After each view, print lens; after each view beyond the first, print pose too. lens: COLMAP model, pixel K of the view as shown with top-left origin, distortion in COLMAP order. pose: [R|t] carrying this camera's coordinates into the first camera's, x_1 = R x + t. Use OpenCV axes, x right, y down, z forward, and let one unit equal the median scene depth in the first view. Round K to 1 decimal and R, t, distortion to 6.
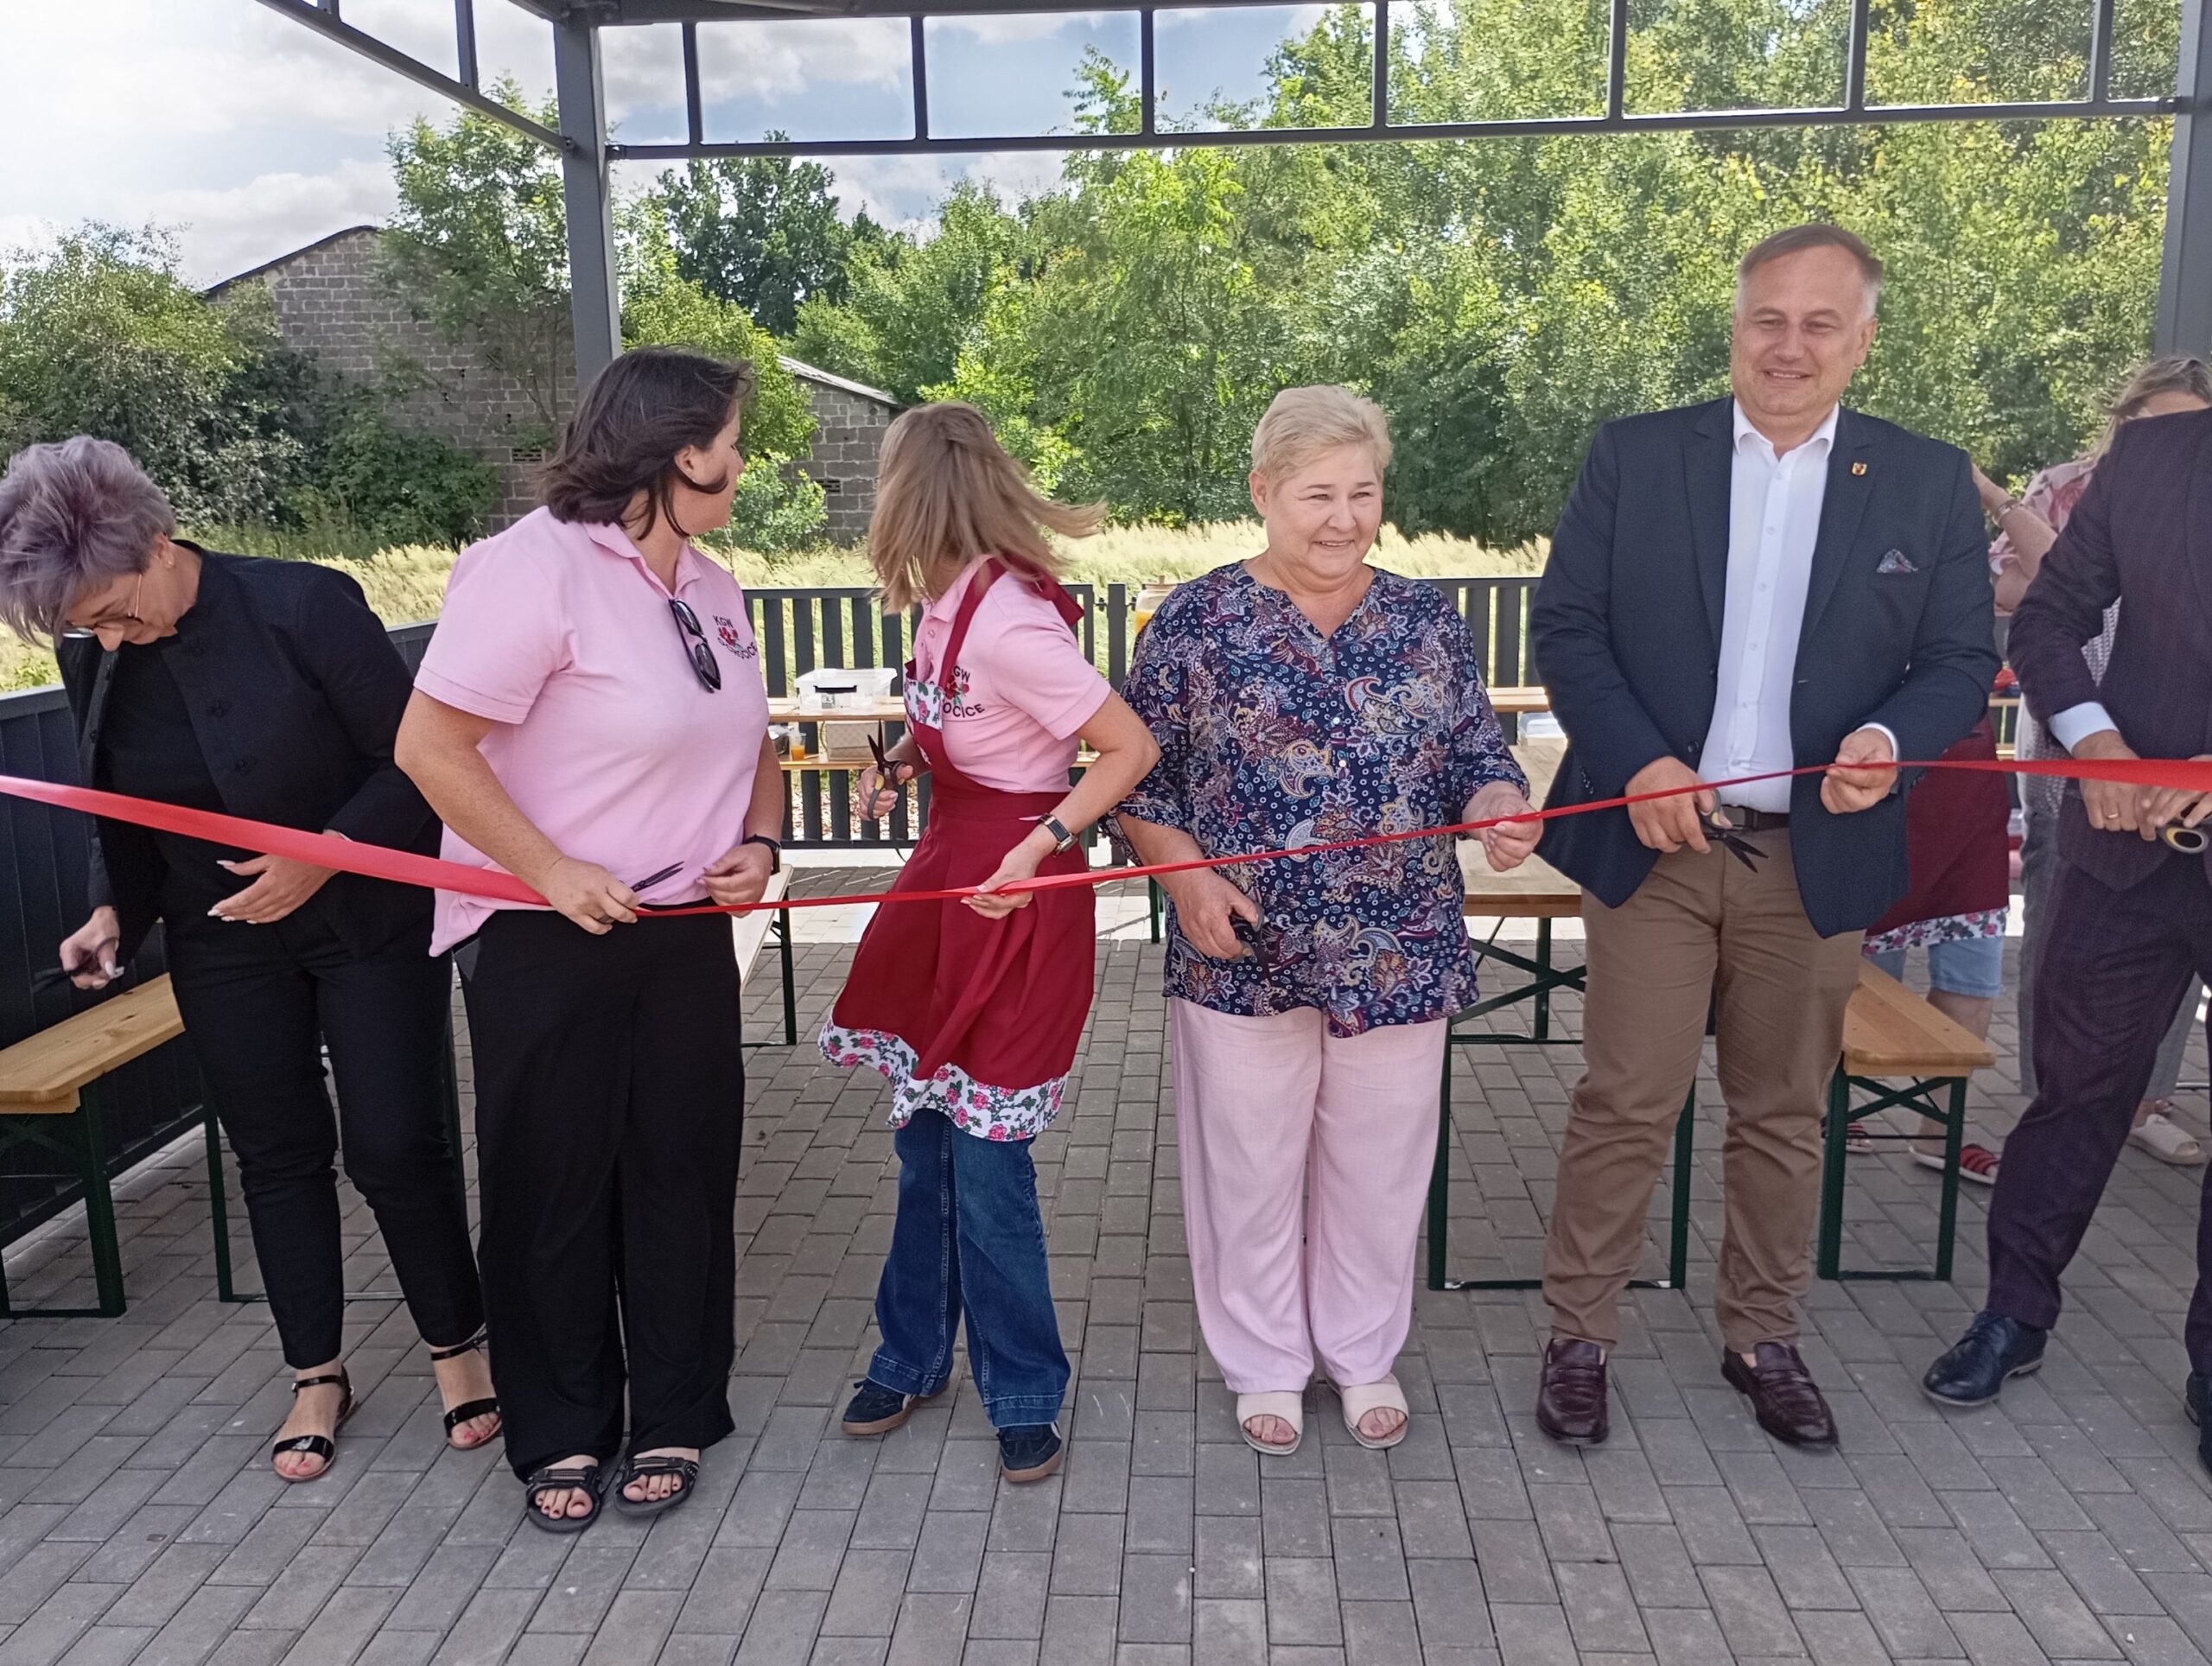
lens RADIAL K [[1857.7, 0, 1091.4], [0, 1857.7, 840.4], [0, 0, 1]] dist [0.060042, -0.076343]
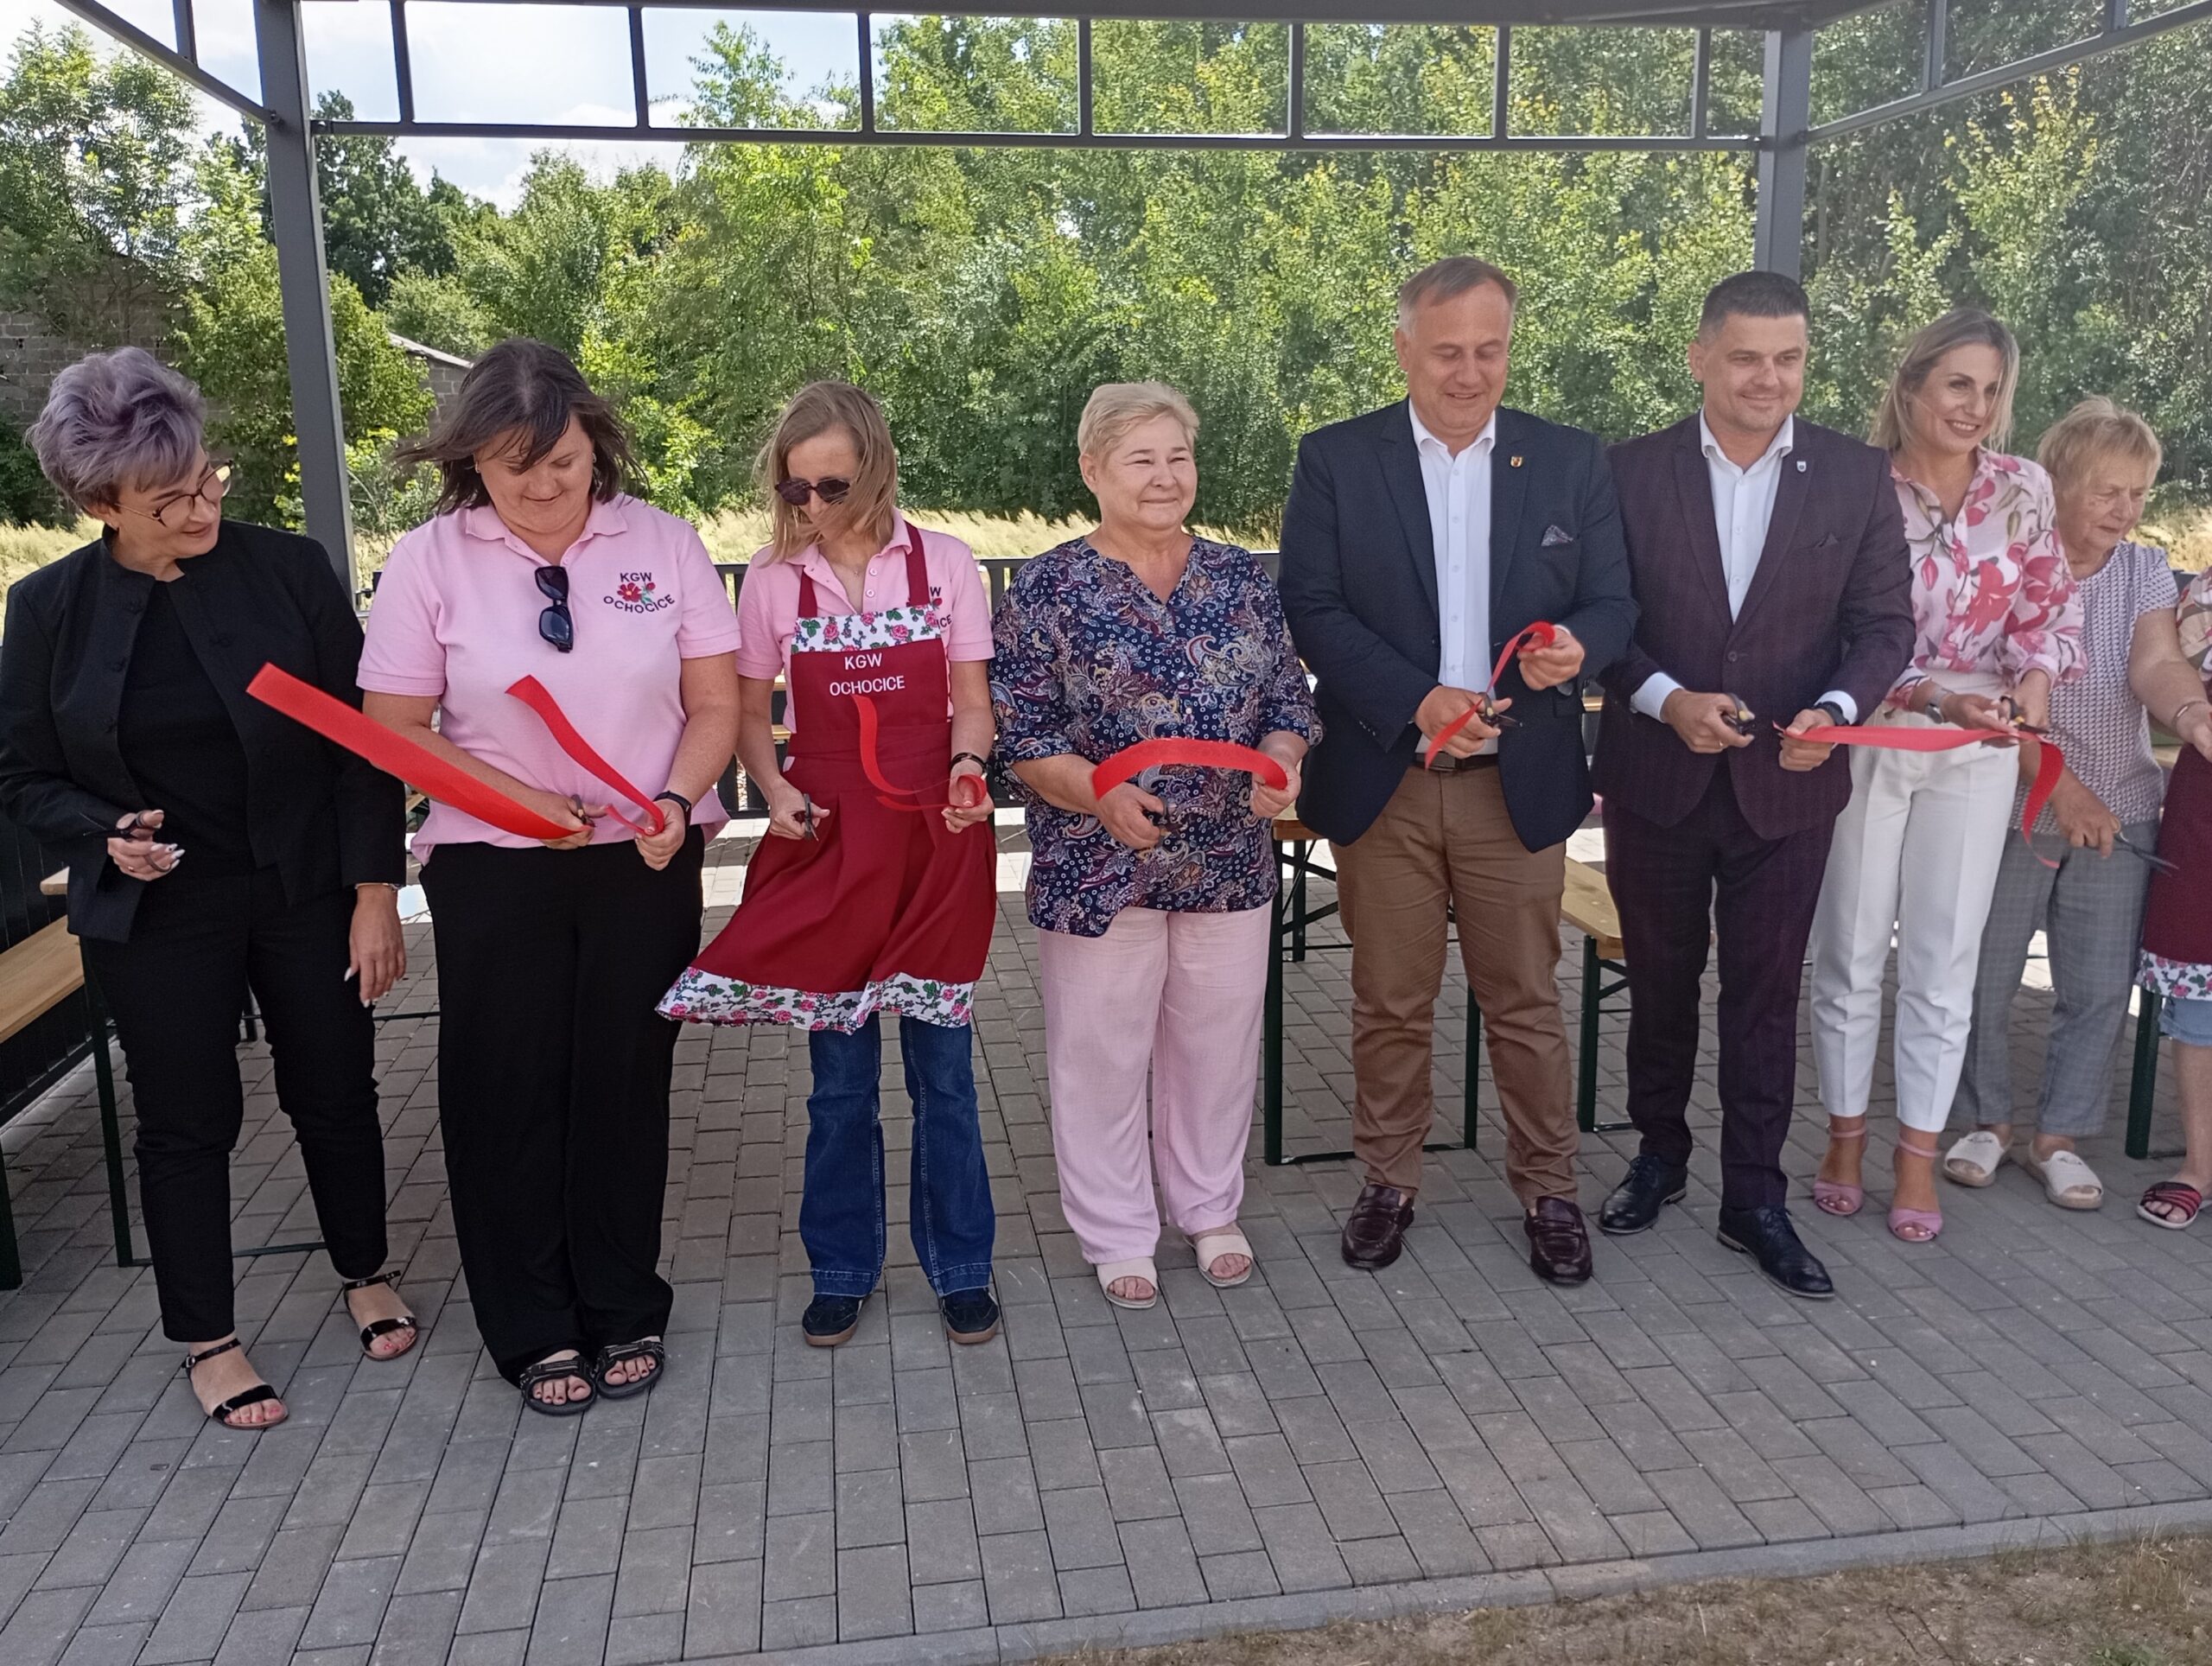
lens RADIAL K [[1857.7, 0, 1093.6], [0, 1857.7, 835.9], [0, 0, 1]] dist [0.060042, -0.076343]
pose [[0.978298, -0.036100, 0.204032, -0.156598], [0.034863, 0.999345, 0.009655, 0.022638], [-0.204247, -0.002332, 0.978917, -0.108492]]
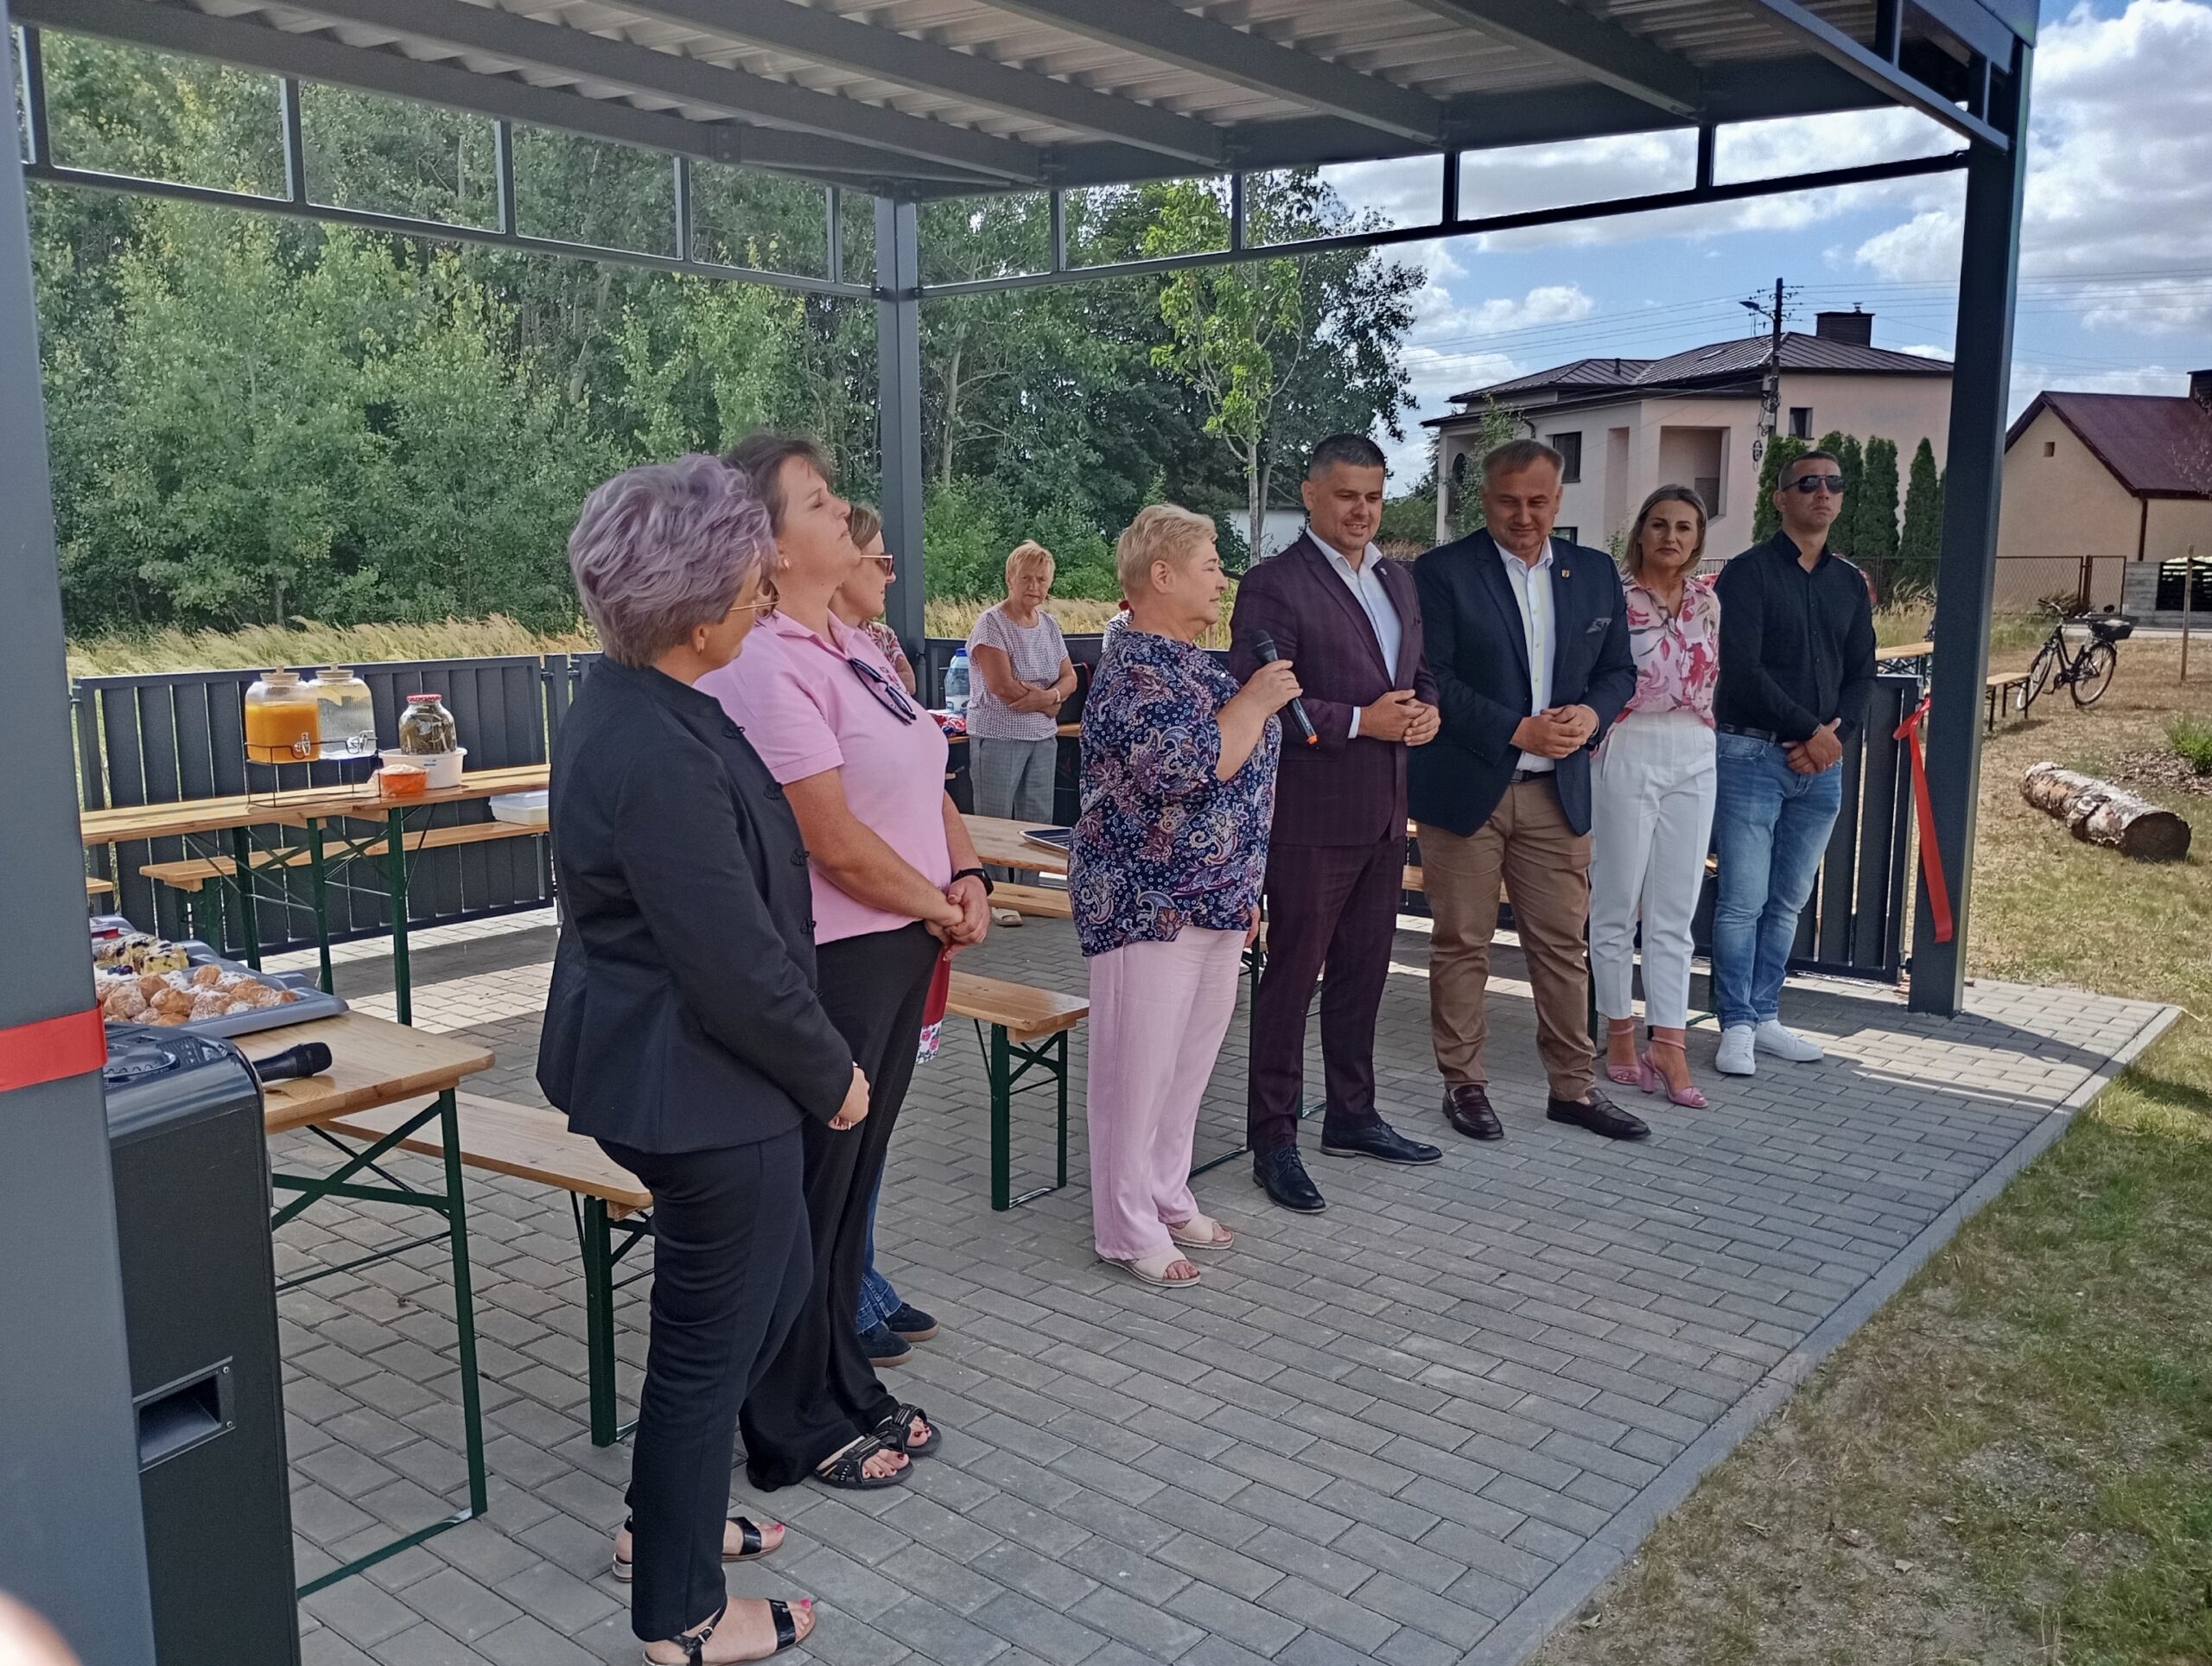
lens RADIAL K [[1857.7, 0, 1091.4], [0, 1857.7, 836.2], [0, 0, 1]] dist [0.060042, -0.076343]
pose [[0.592168, -0.106518, 0.798743, -0.868355], [0.142626, 0.989430, 0.026207, -0.046439], [-0.793092, 0.098403, 0.601101, 0.242889]]
